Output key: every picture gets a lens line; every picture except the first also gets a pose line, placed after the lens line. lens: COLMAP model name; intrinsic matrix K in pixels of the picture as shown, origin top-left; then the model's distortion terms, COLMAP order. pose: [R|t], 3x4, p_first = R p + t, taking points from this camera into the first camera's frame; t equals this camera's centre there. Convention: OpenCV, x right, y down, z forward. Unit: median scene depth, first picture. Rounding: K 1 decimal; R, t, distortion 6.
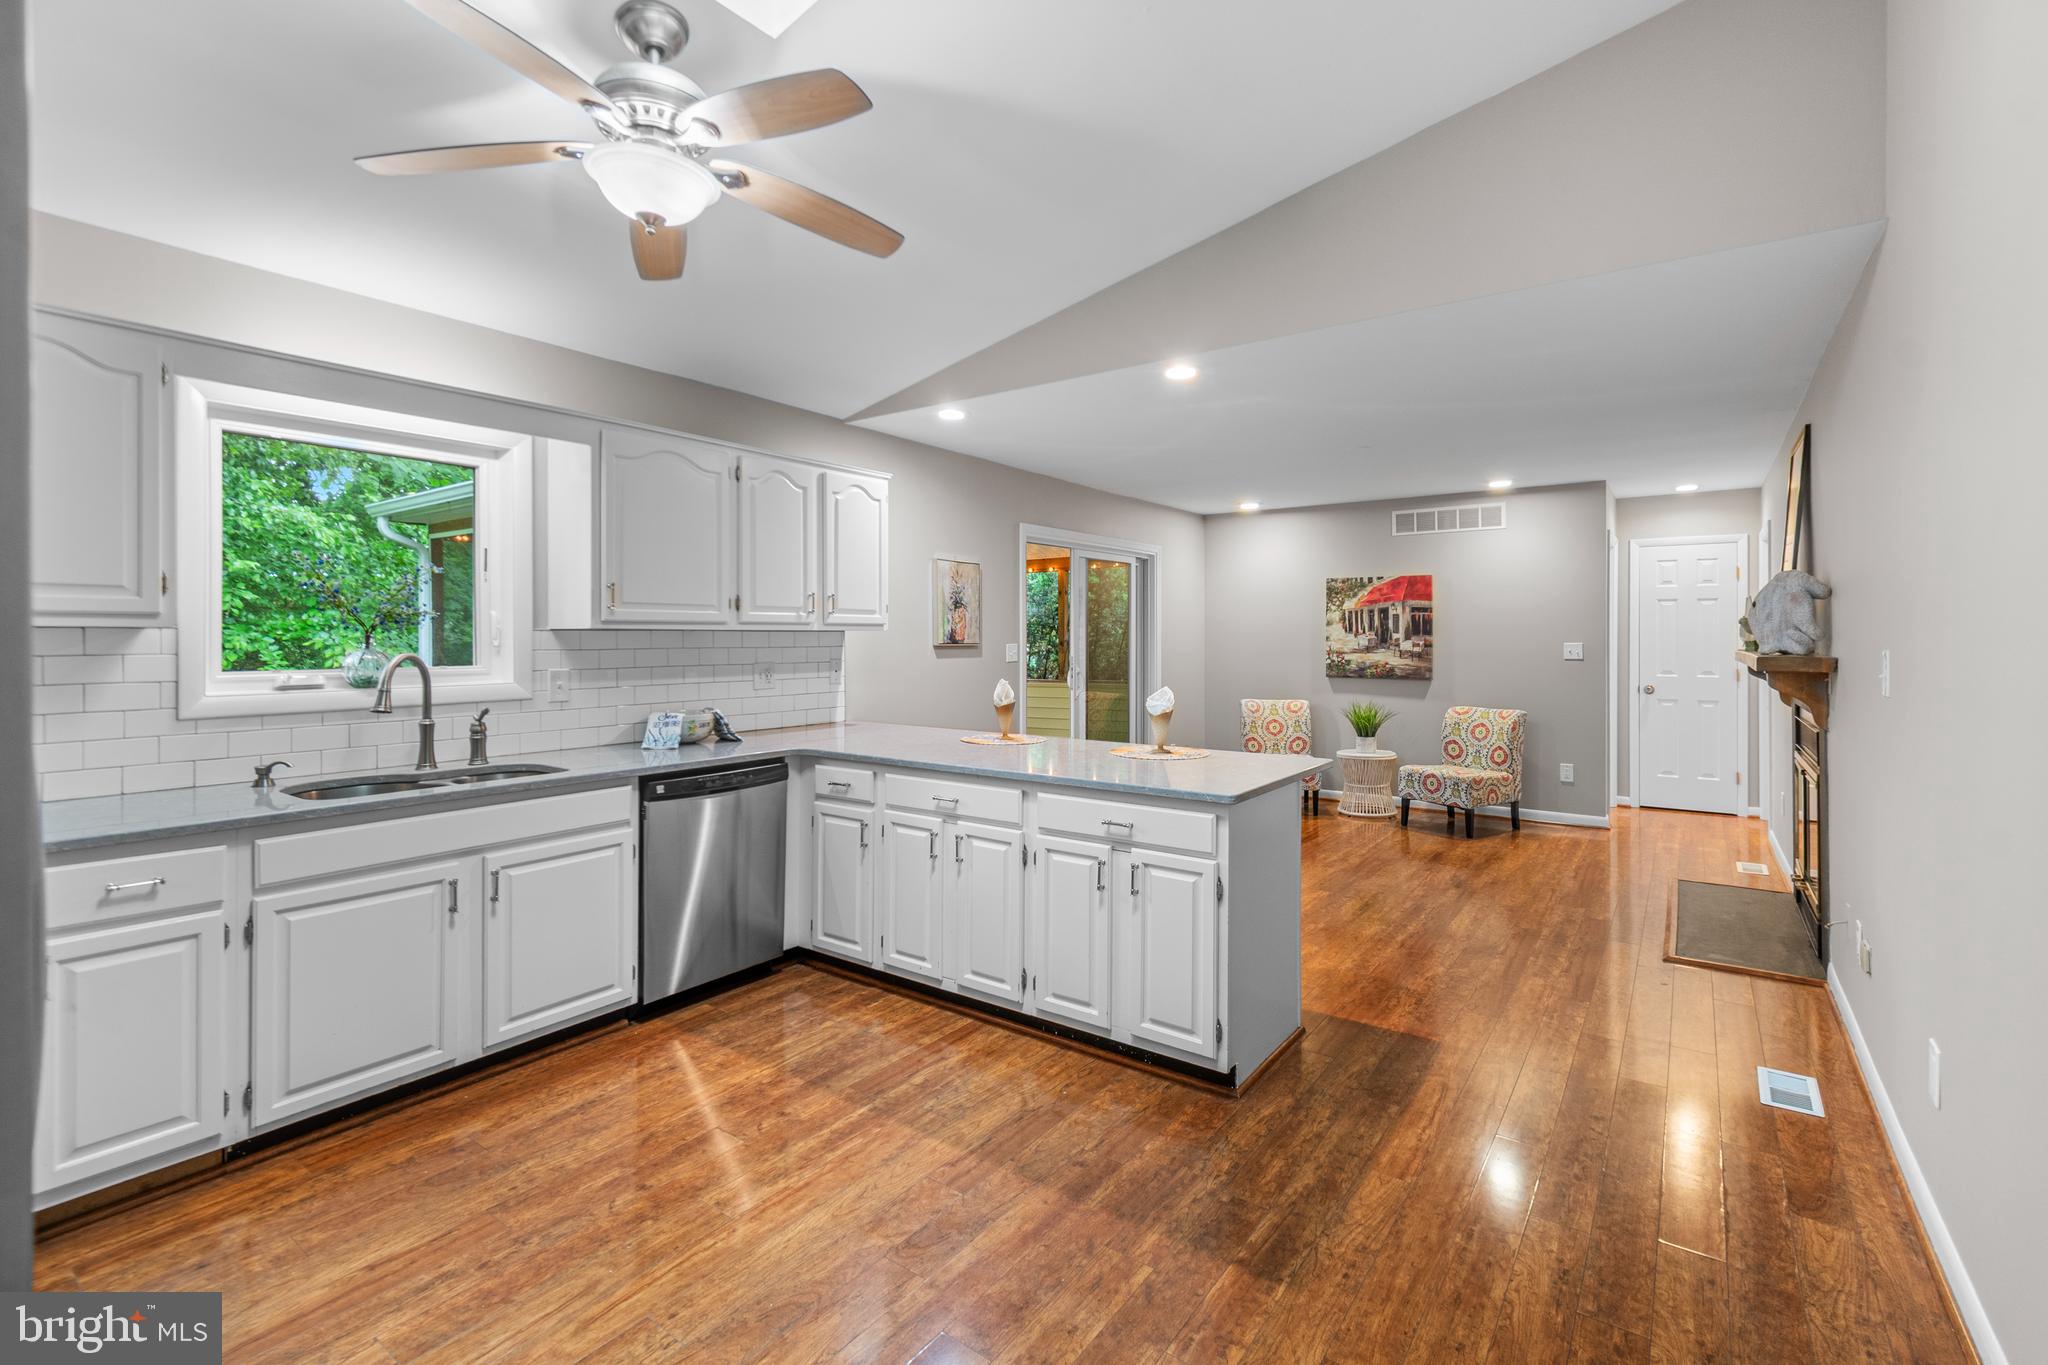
lens RADIAL K [[927.6, 0, 1031.8], [0, 927.6, 632.1], [0, 0, 1]] dist [0.001810, -0.000796]
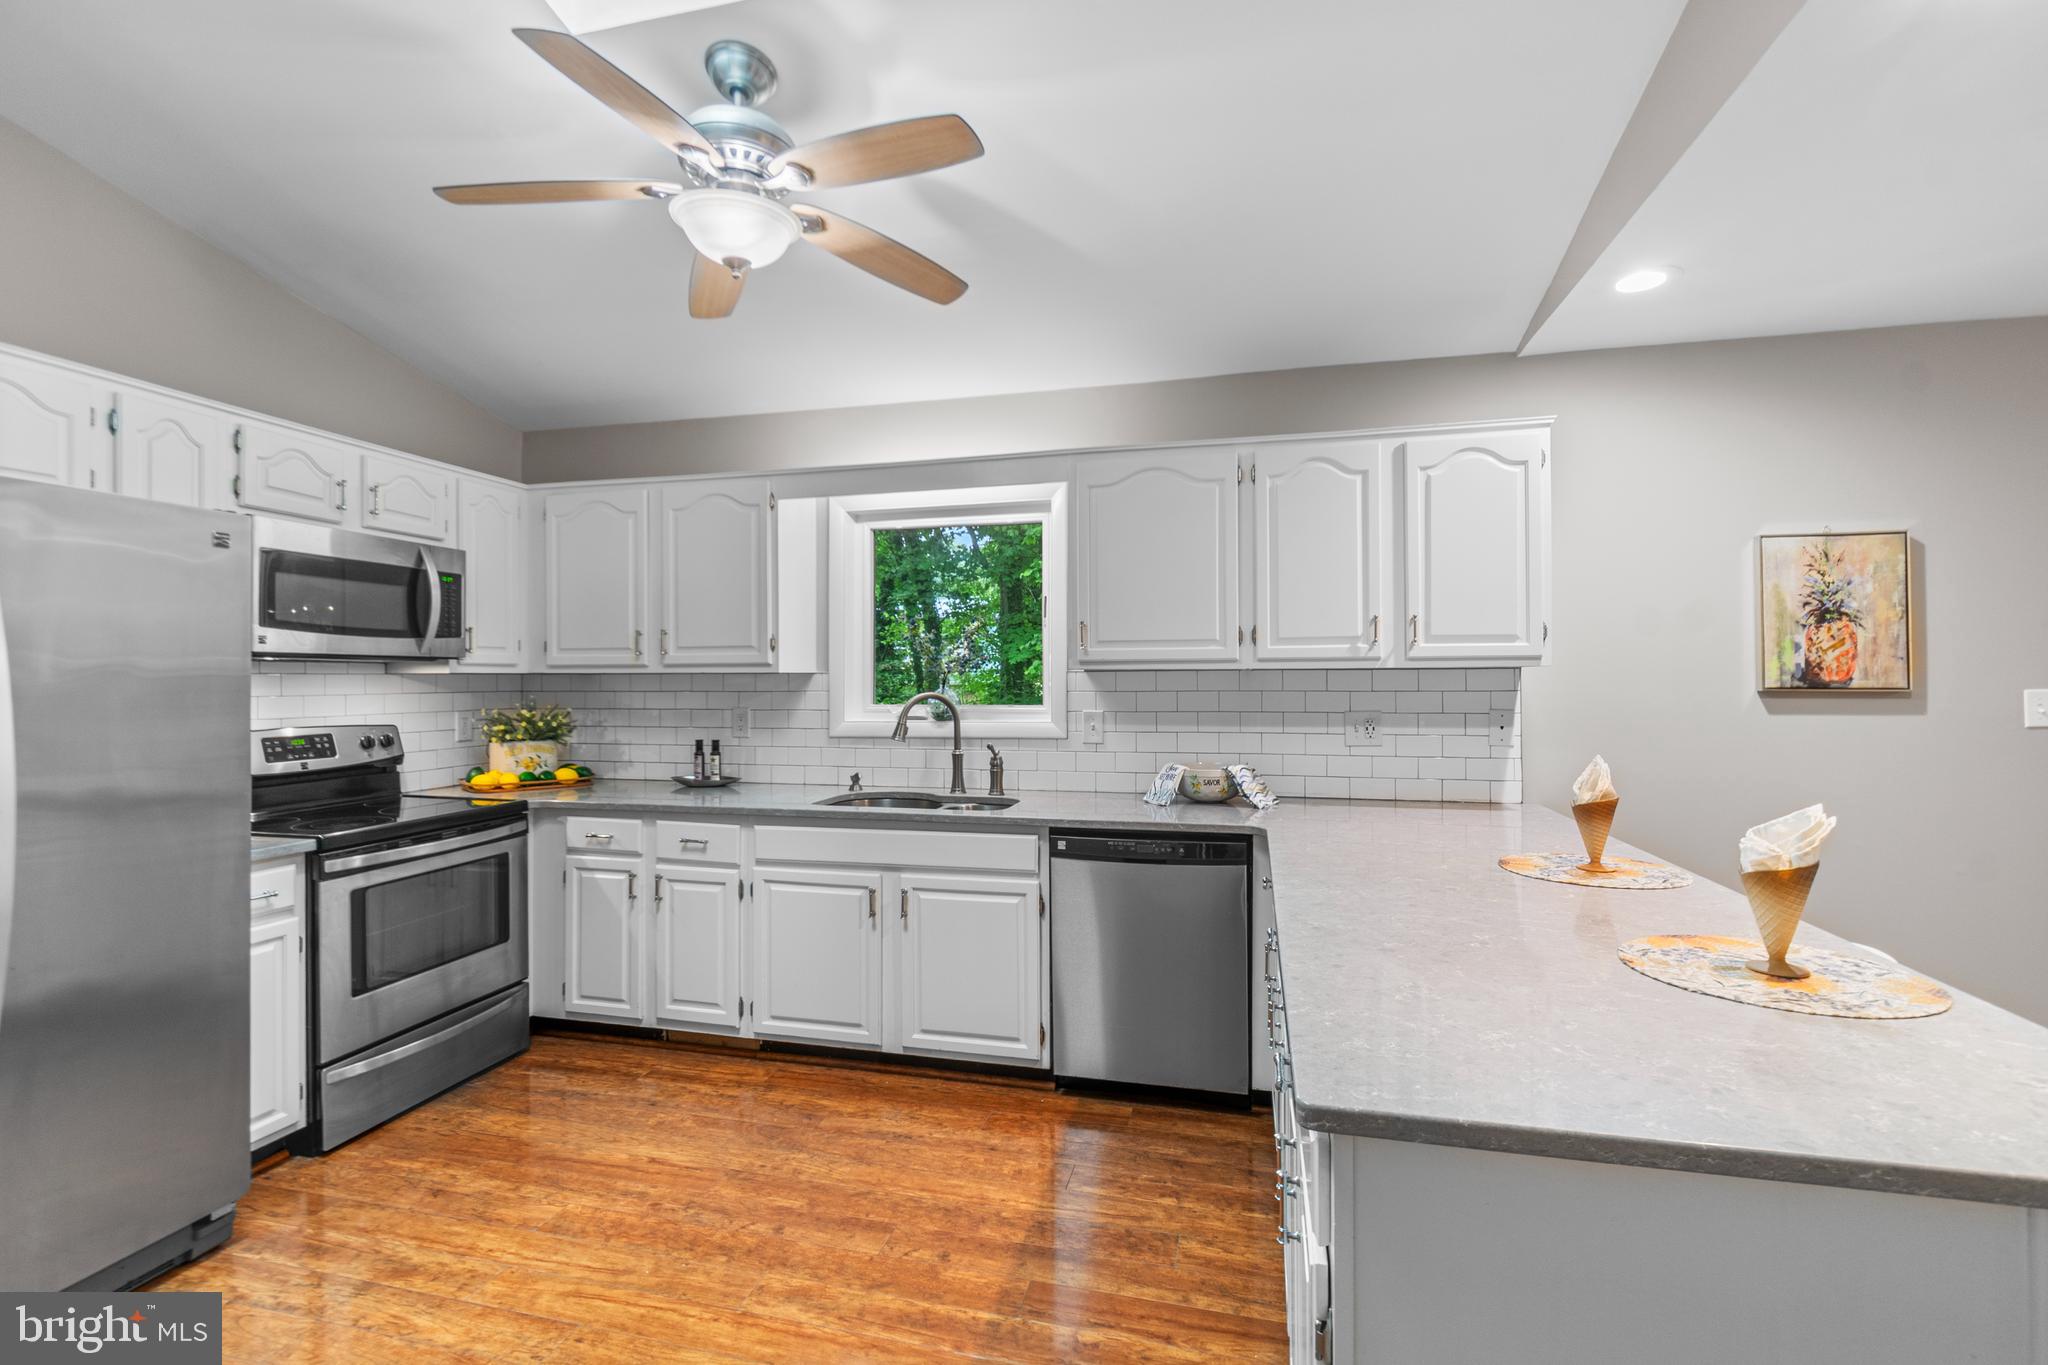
lens RADIAL K [[927.6, 0, 1010.9], [0, 927.6, 674.5], [0, 0, 1]] dist [0.001810, -0.000796]
pose [[0.354135, -0.006205, -0.935174, 0.213746], [0.007747, 0.999963, -0.003701, 0.002468], [0.935162, -0.005934, 0.354170, 0.311162]]
